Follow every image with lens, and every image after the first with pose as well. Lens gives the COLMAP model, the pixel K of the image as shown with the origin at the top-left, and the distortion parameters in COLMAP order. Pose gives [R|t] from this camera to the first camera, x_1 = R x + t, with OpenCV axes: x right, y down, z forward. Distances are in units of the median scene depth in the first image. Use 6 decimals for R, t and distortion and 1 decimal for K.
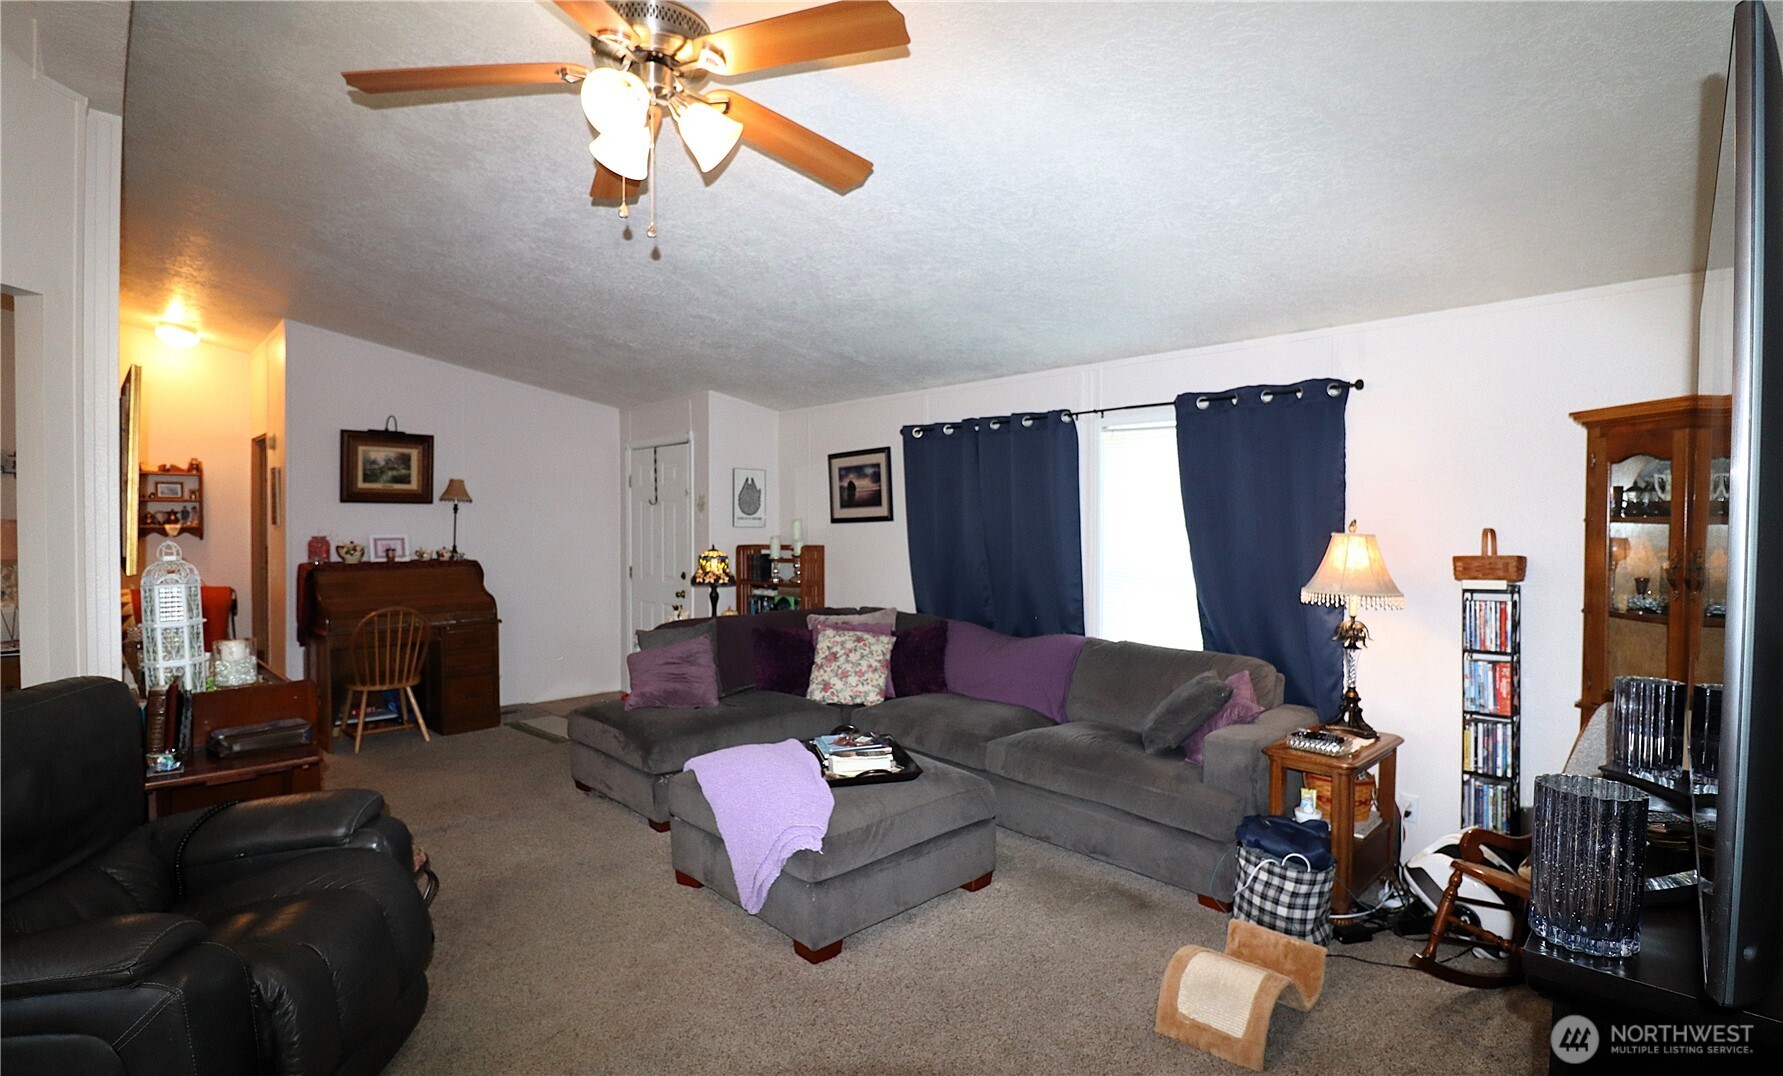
lens RADIAL K [[828.0, 0, 891.5], [0, 828.0, 538.0], [0, 0, 1]] dist [-0.019165, -0.000252]
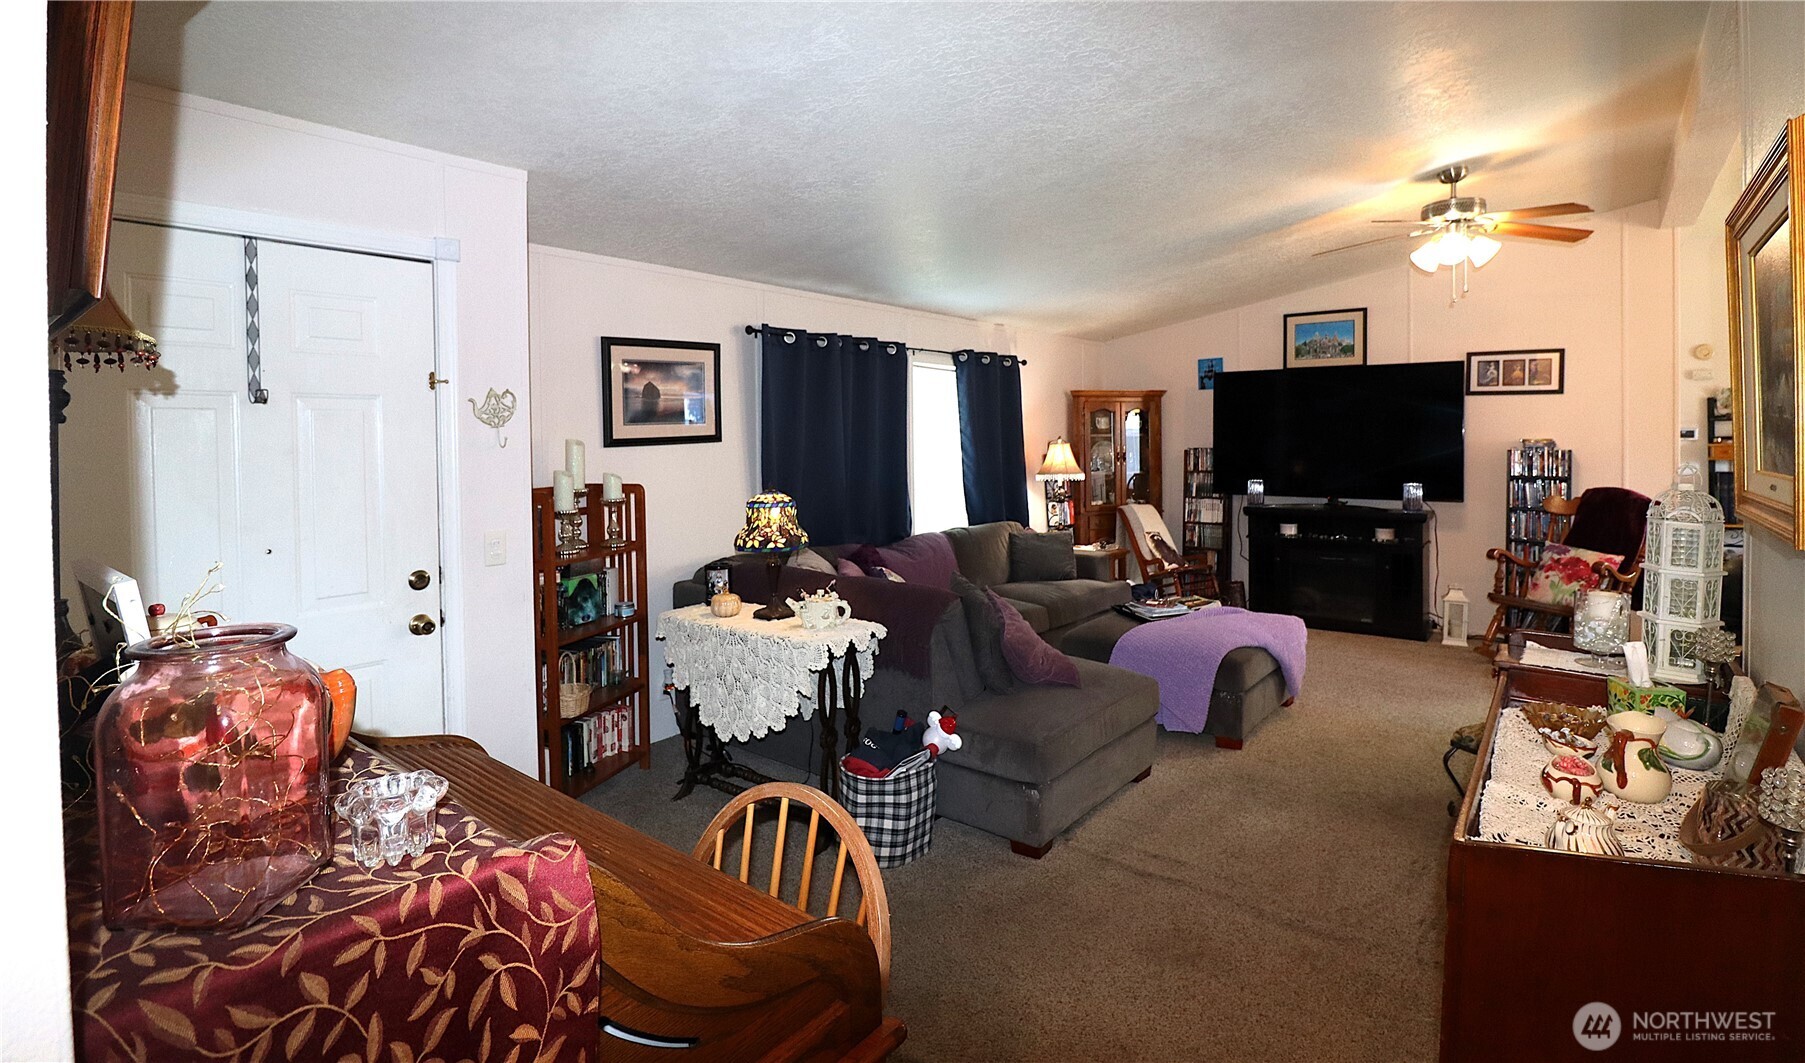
lens RADIAL K [[867.3, 0, 911.3], [0, 867.3, 454.5], [0, 0, 1]] dist [-0.001960, -0.000468]
pose [[-0.127575, -0.024275, 0.991532, -0.989581], [0.027522, 0.999229, 0.028004, -0.032067], [-0.991447, 0.030862, -0.126809, 1.126513]]
